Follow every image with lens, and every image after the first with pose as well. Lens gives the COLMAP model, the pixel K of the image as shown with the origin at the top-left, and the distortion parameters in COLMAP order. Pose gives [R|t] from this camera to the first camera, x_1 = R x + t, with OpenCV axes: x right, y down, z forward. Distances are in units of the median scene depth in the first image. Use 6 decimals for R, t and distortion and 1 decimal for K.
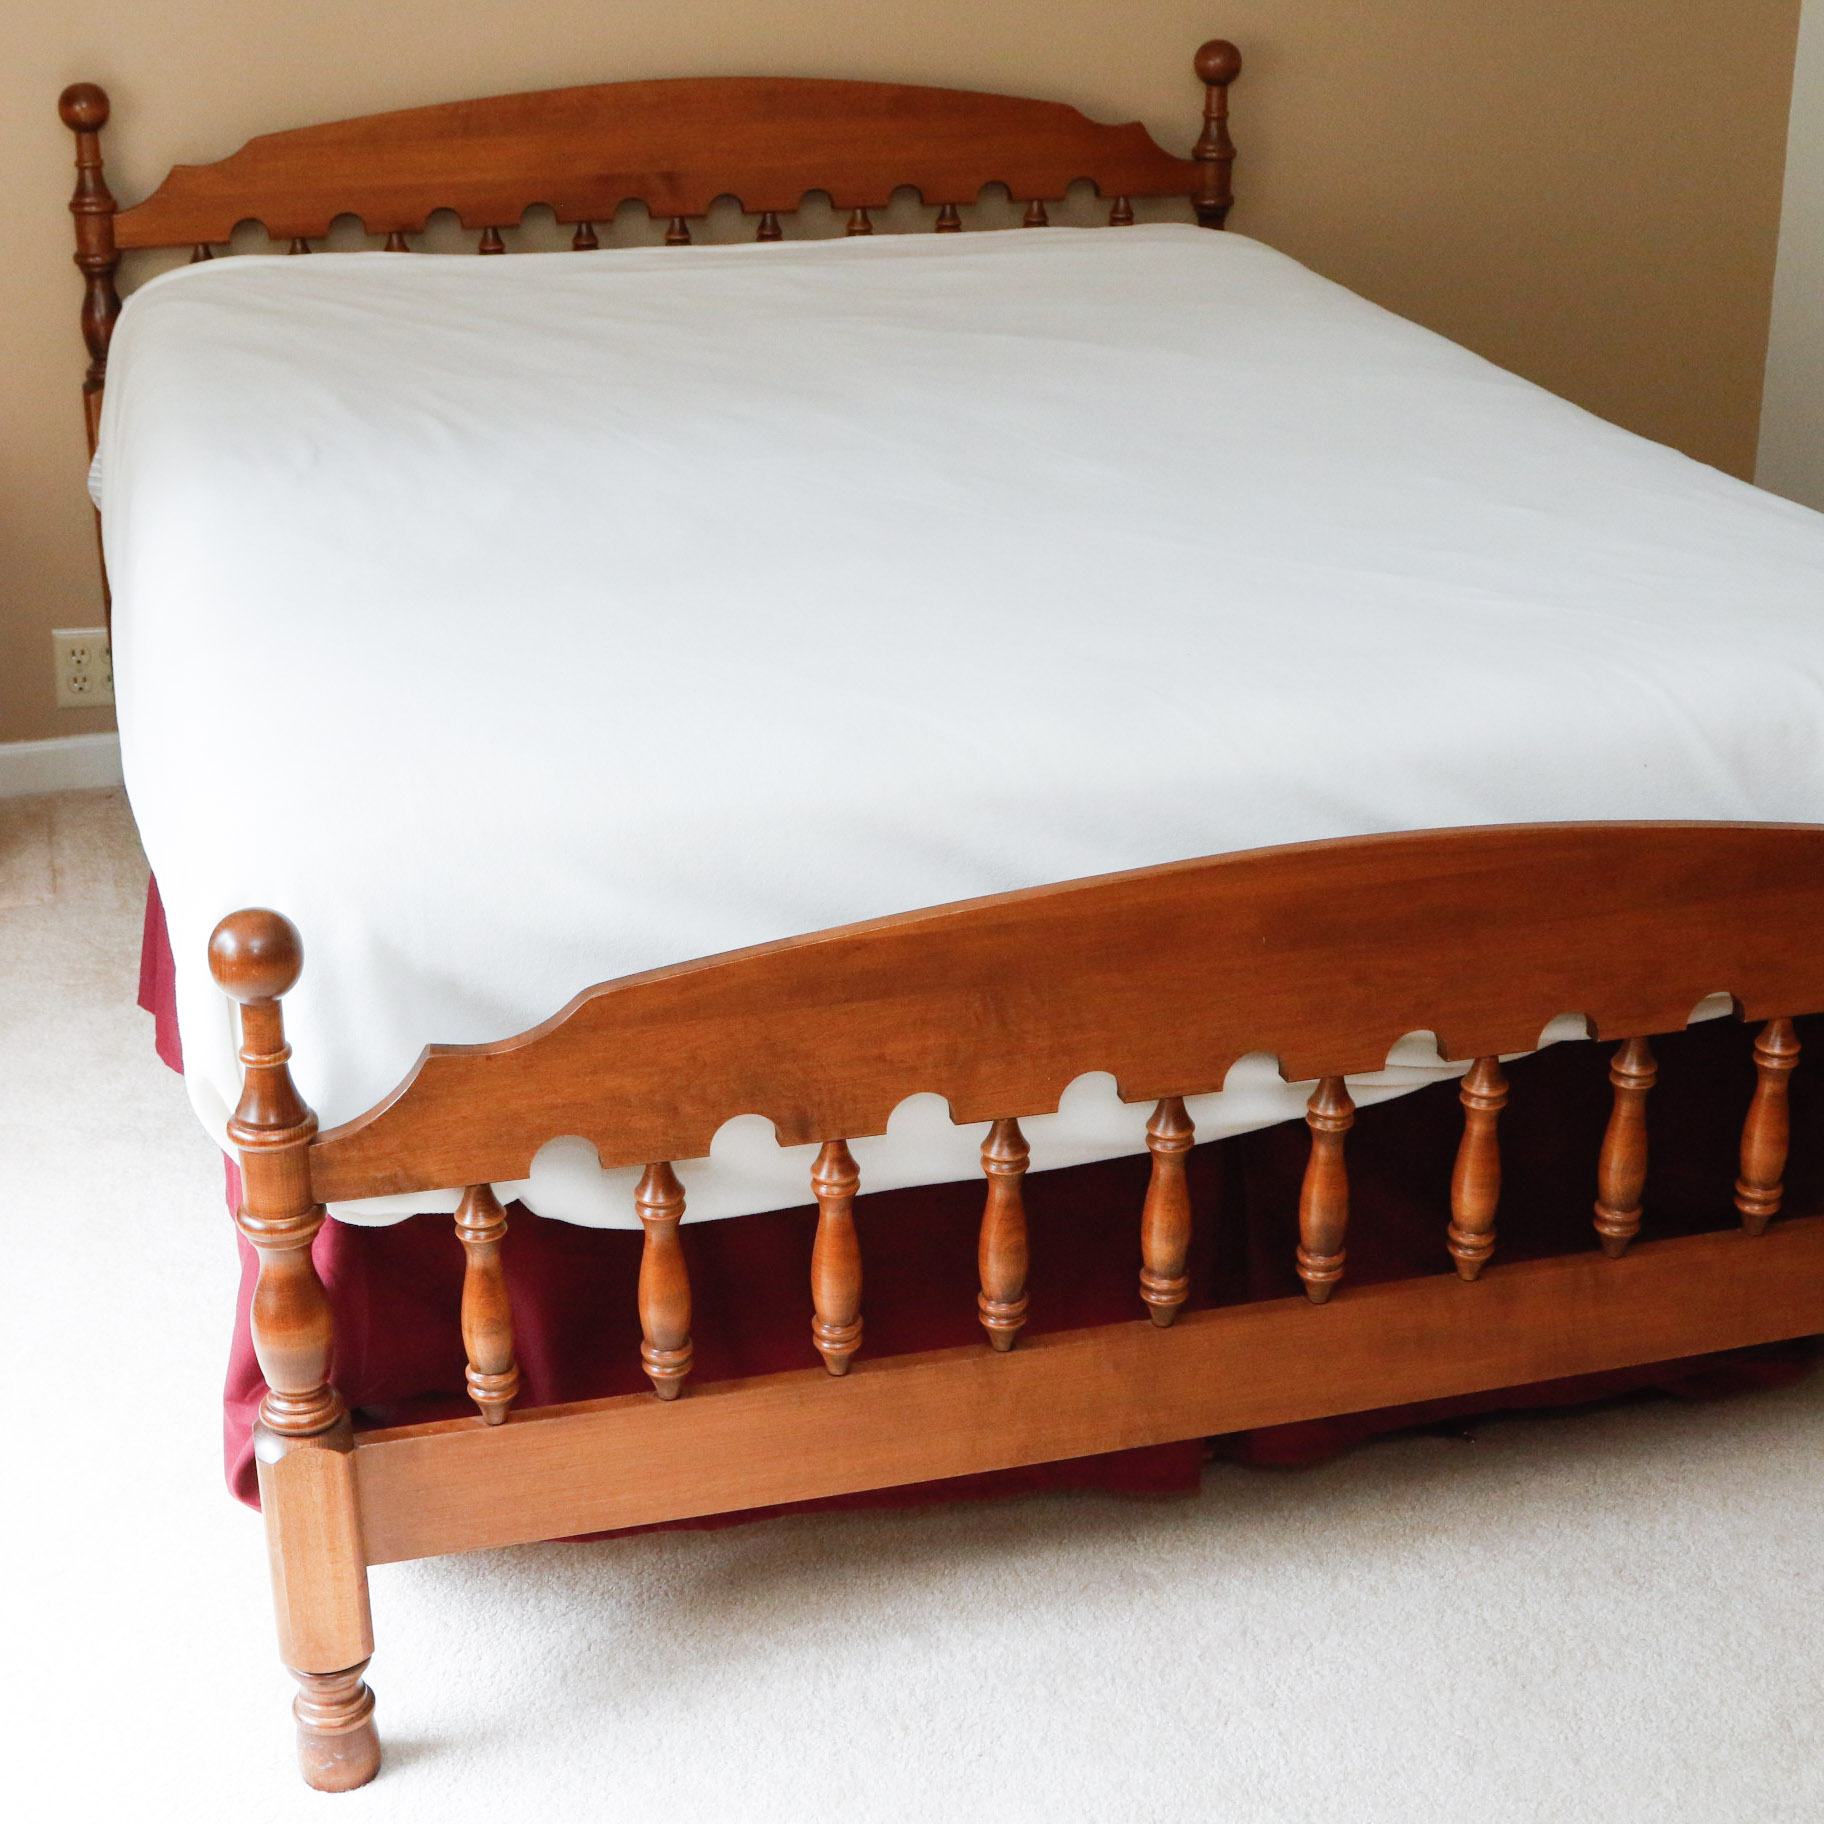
lens RADIAL K [[3020.7, 0, 906.8], [0, 3020.7, 922.1], [0, 0, 1]] dist [-0.099487, 0.000000]
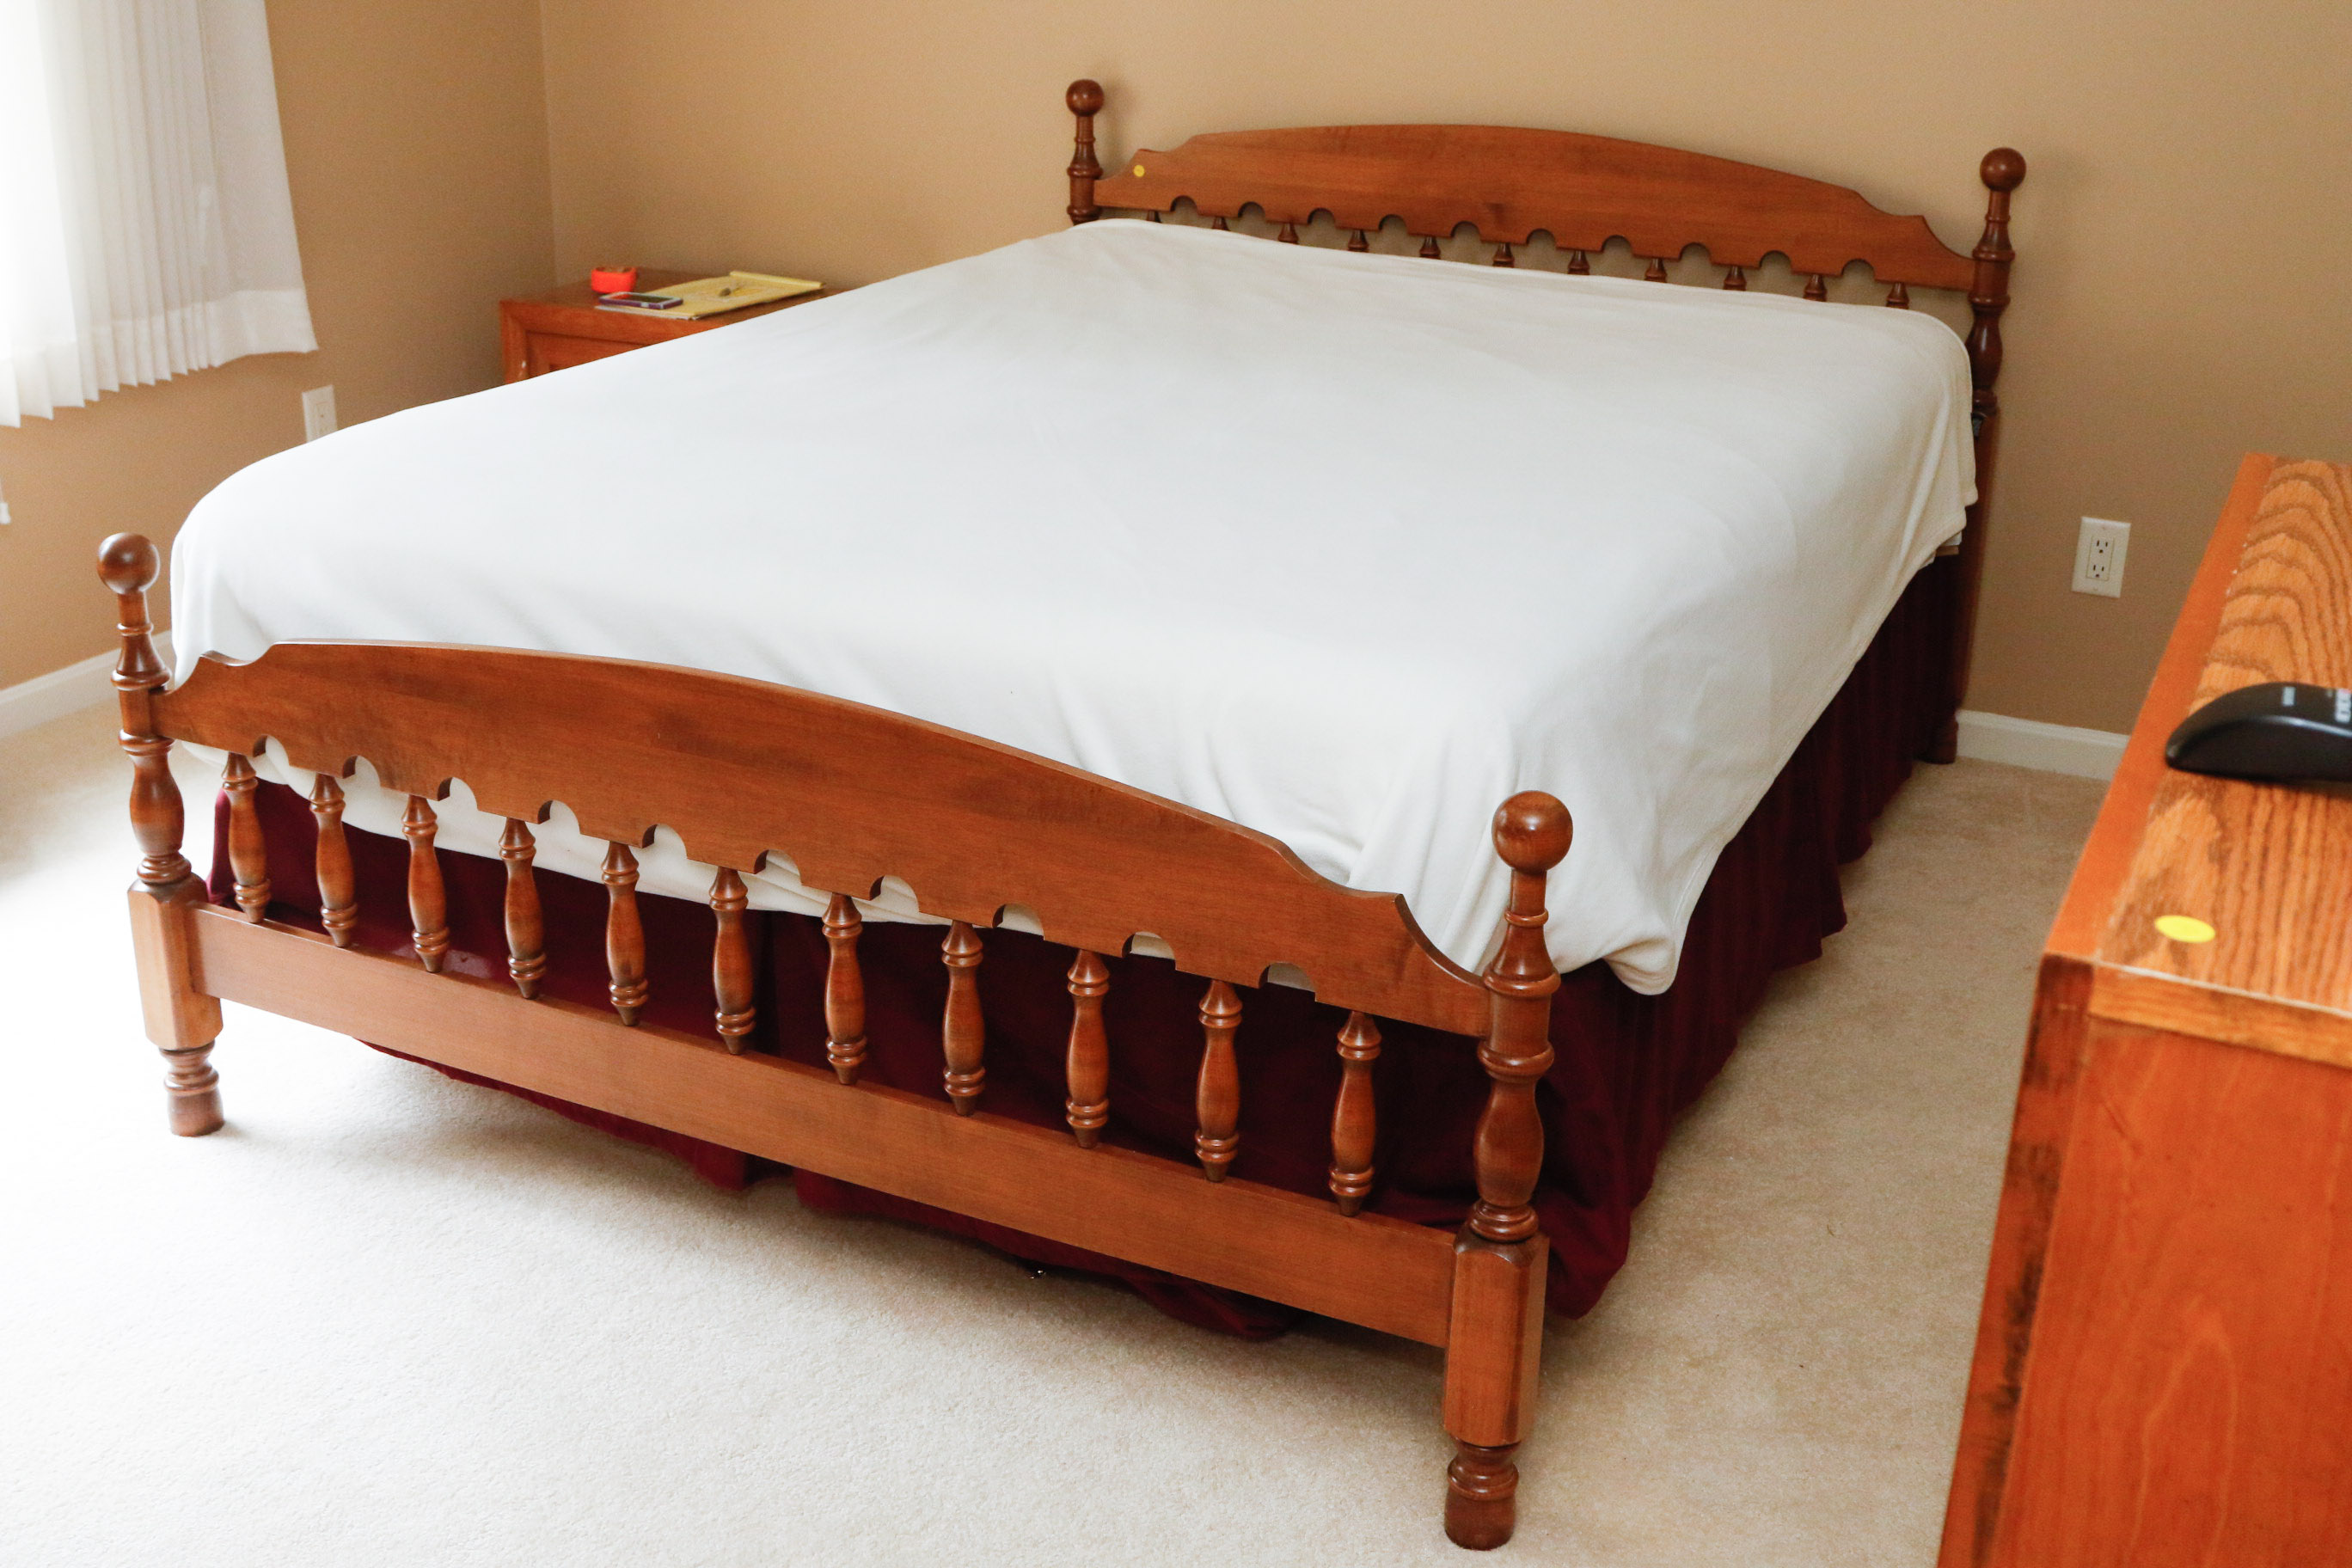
lens RADIAL K [[2627.9, 0, 1194.2], [0, 2627.9, 778.4], [0, 0, 1]] dist [-0.105795, 0.000000]
pose [[0.732351, 0.248722, -0.633876, 0.832694], [-0.276335, 0.959359, 0.057172, -0.086835], [0.622335, 0.133292, 0.771319, 0.236460]]
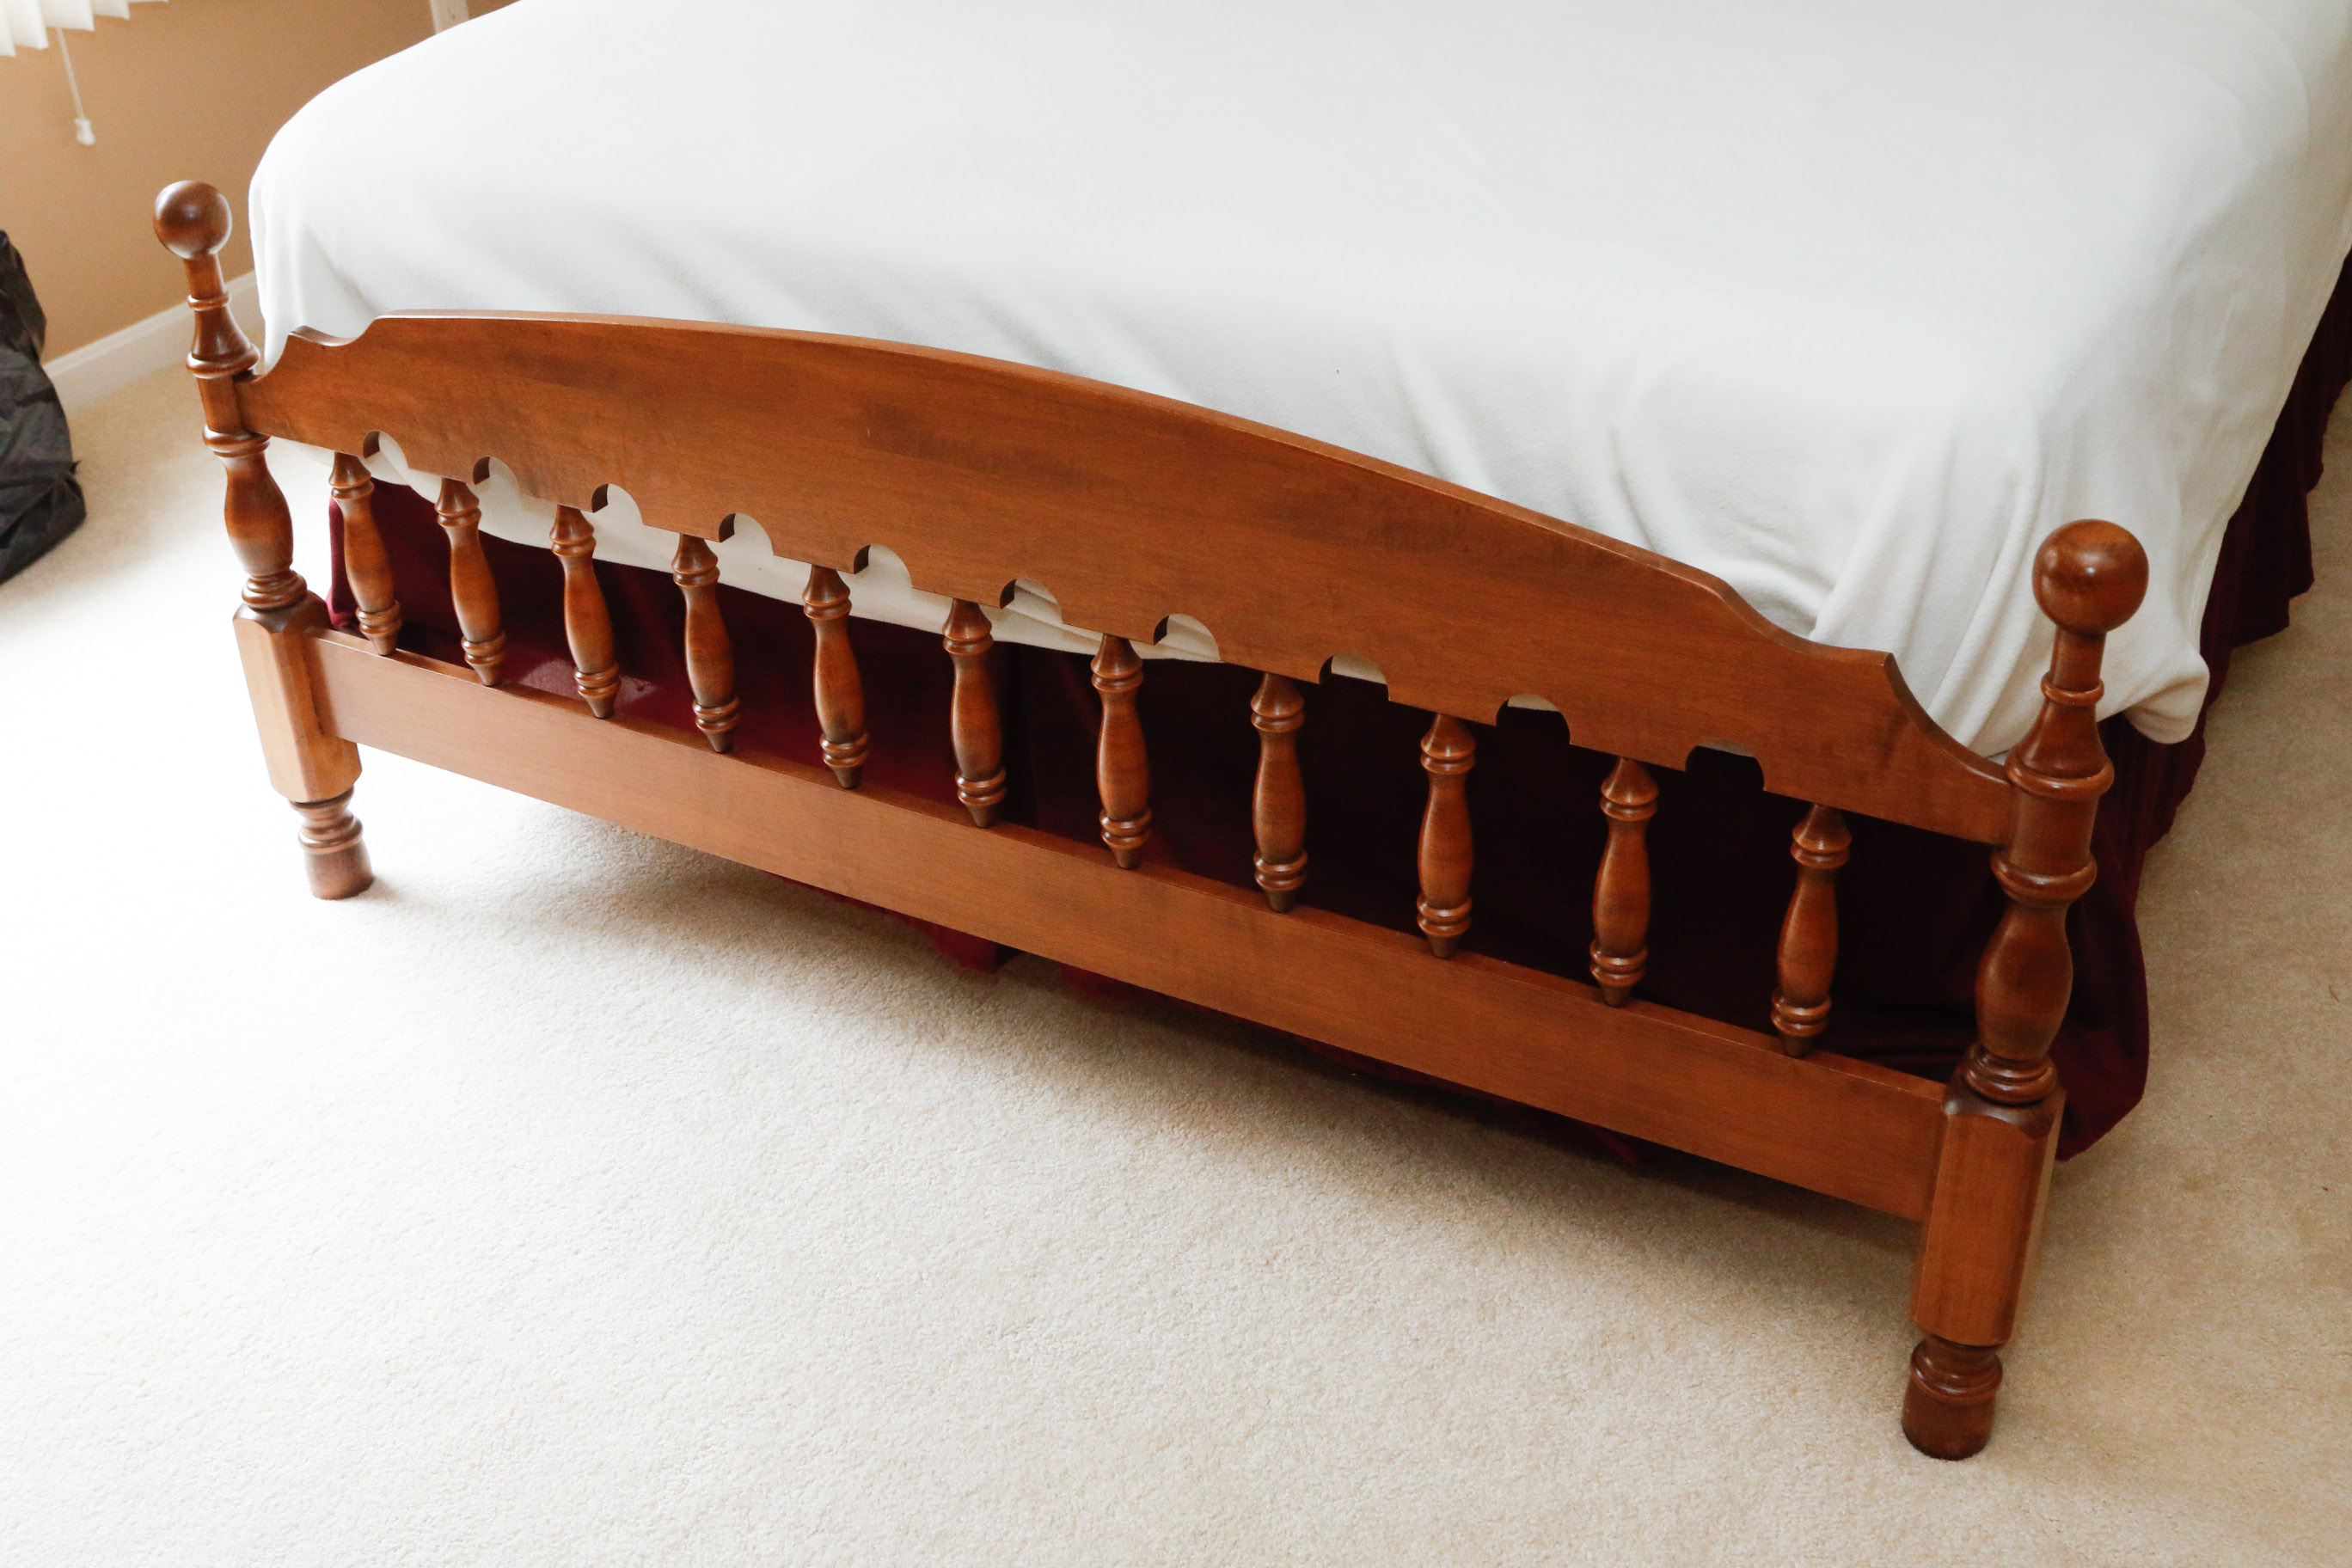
lens RADIAL K [[2627.9, 0, 1174.7], [0, 2627.9, 809.7], [0, 0, 1]] dist [-0.105795, 0.000000]
pose [[0.689299, 0.352510, -0.632932, 0.646094], [-0.240333, 0.935430, 0.259248, -0.104892], [0.683452, -0.026585, 0.729512, 0.366318]]
